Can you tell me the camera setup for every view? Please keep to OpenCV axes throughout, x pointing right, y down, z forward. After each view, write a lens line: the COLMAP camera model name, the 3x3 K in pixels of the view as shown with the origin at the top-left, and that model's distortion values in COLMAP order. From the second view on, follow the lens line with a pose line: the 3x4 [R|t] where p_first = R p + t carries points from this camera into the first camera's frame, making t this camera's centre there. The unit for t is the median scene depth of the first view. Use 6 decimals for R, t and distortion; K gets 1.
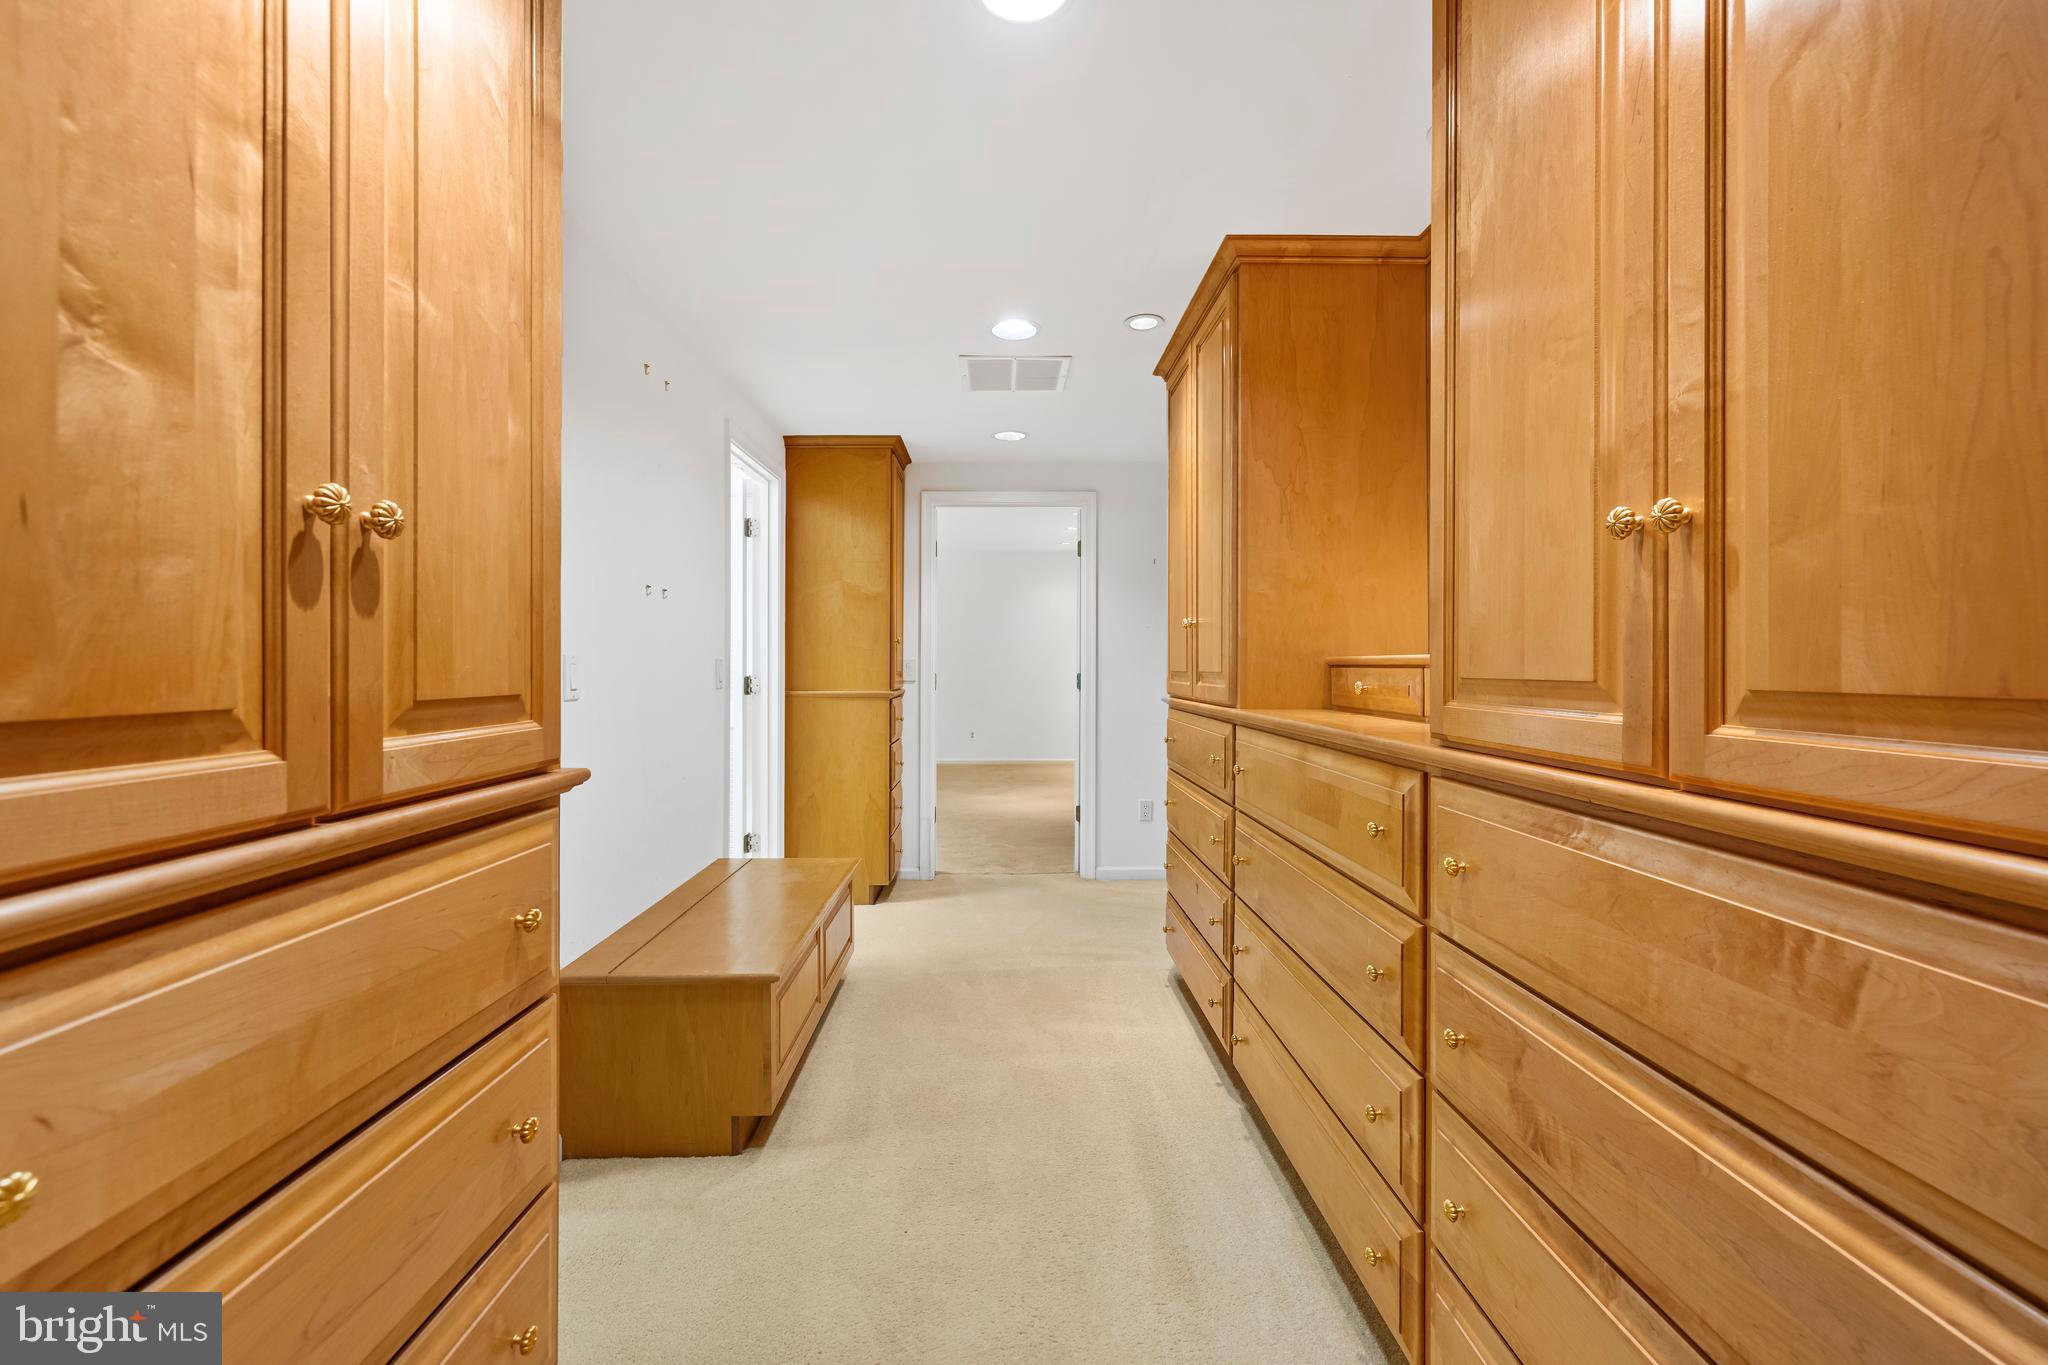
lens RADIAL K [[862.0, 0, 1020.4], [0, 862.0, 670.4], [0, 0, 1]] dist [0.005578, -0.000267]
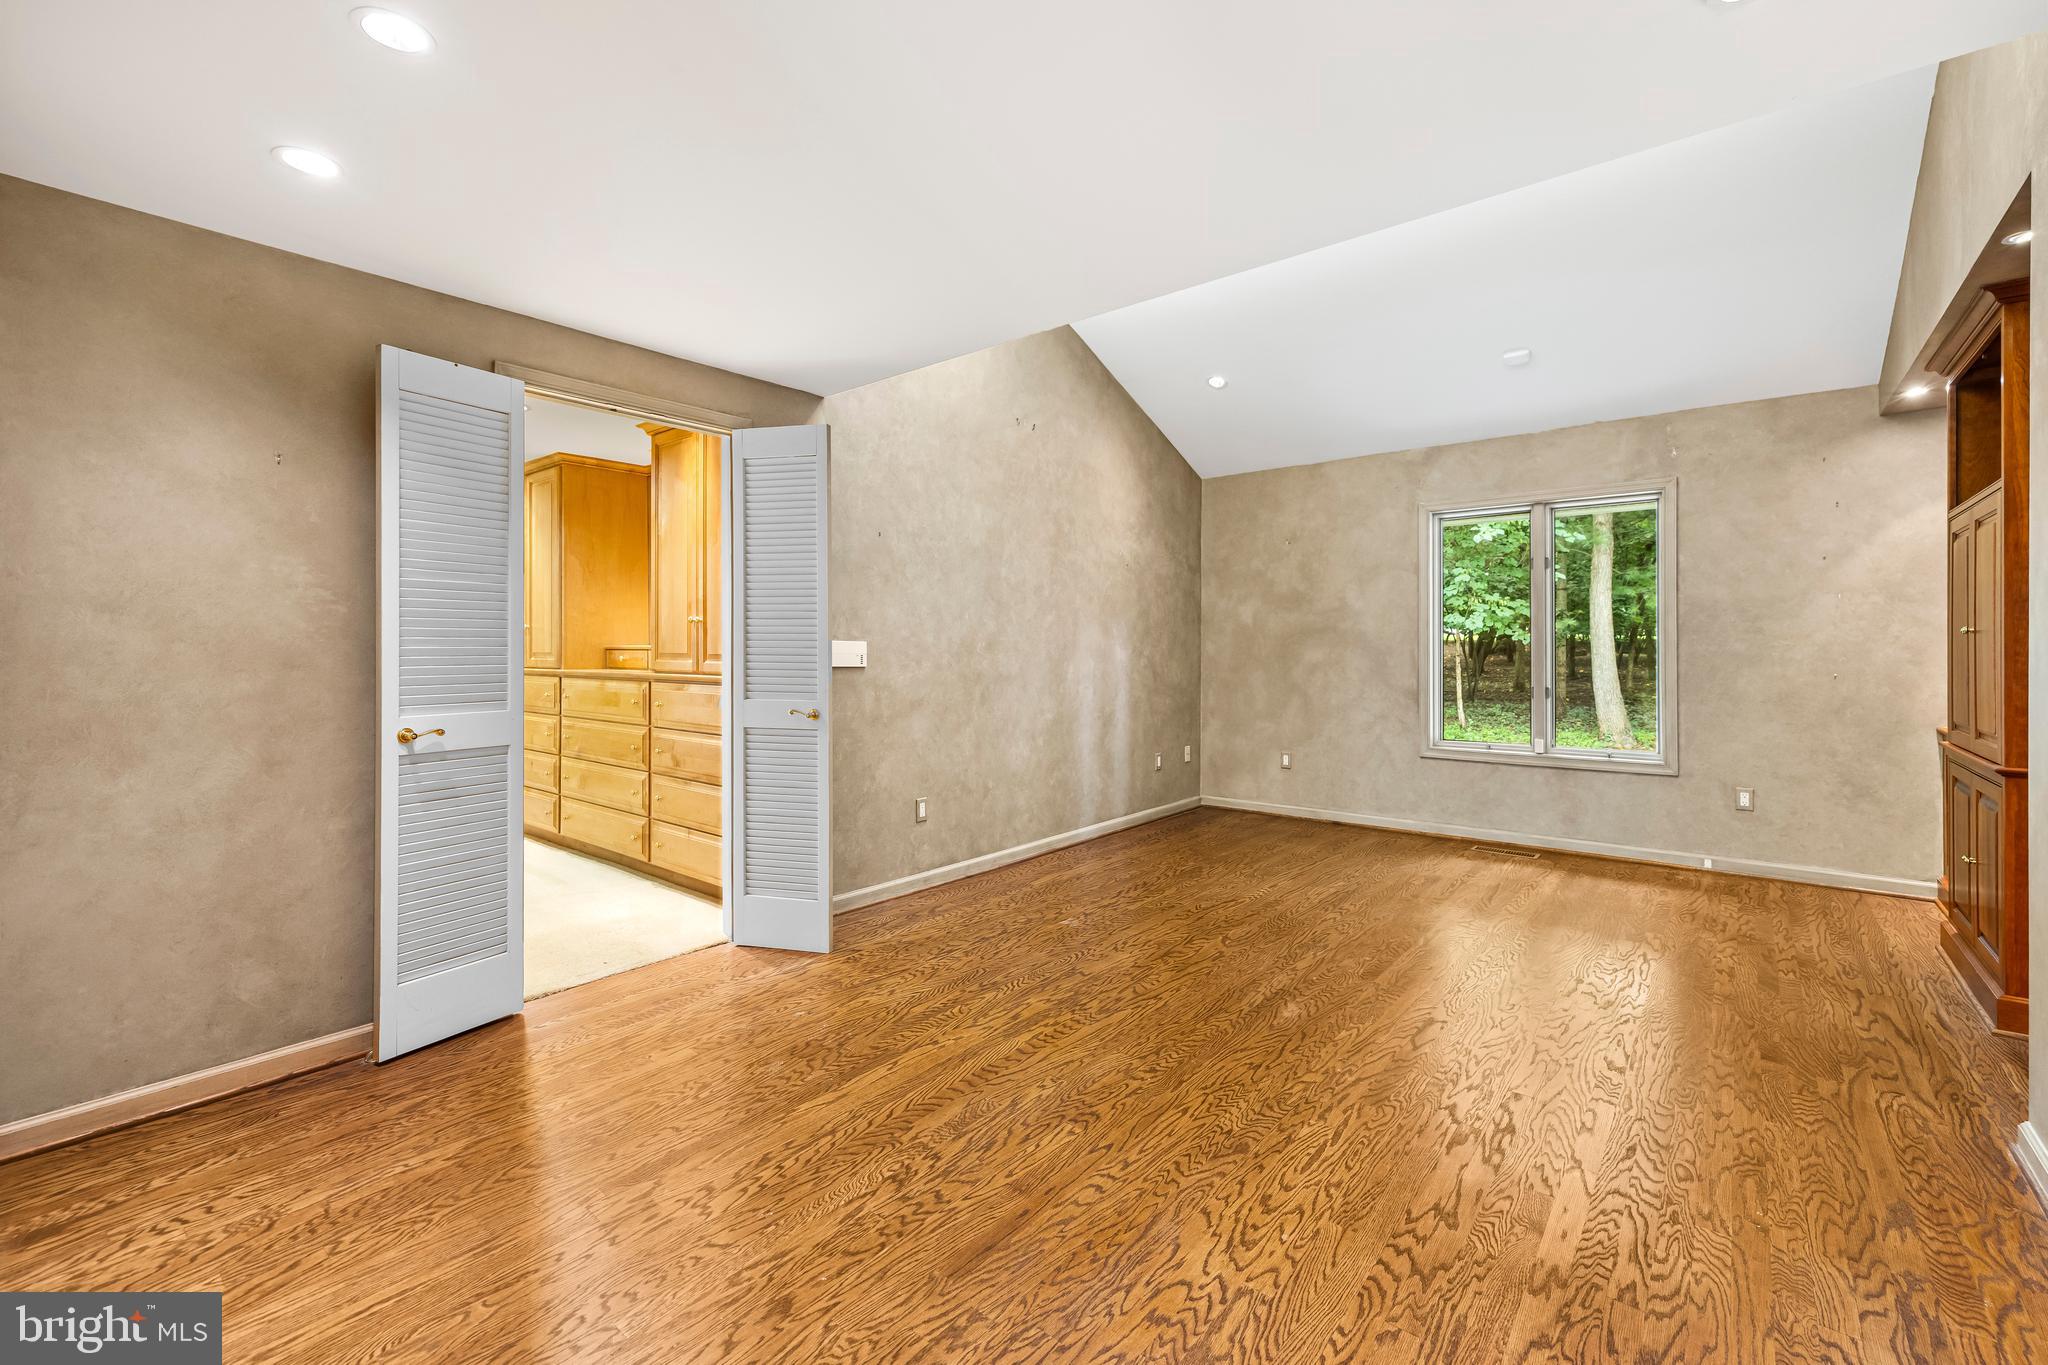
lens RADIAL K [[862.0, 0, 1022.1], [0, 862.0, 647.9], [0, 0, 1]] dist [0.005578, -0.000267]
pose [[0.655949, 0.000048, 0.754806, -1.098553], [0.004850, 0.999979, -0.004279, 0.008631], [-0.754790, 0.006468, 0.655935, -2.264298]]
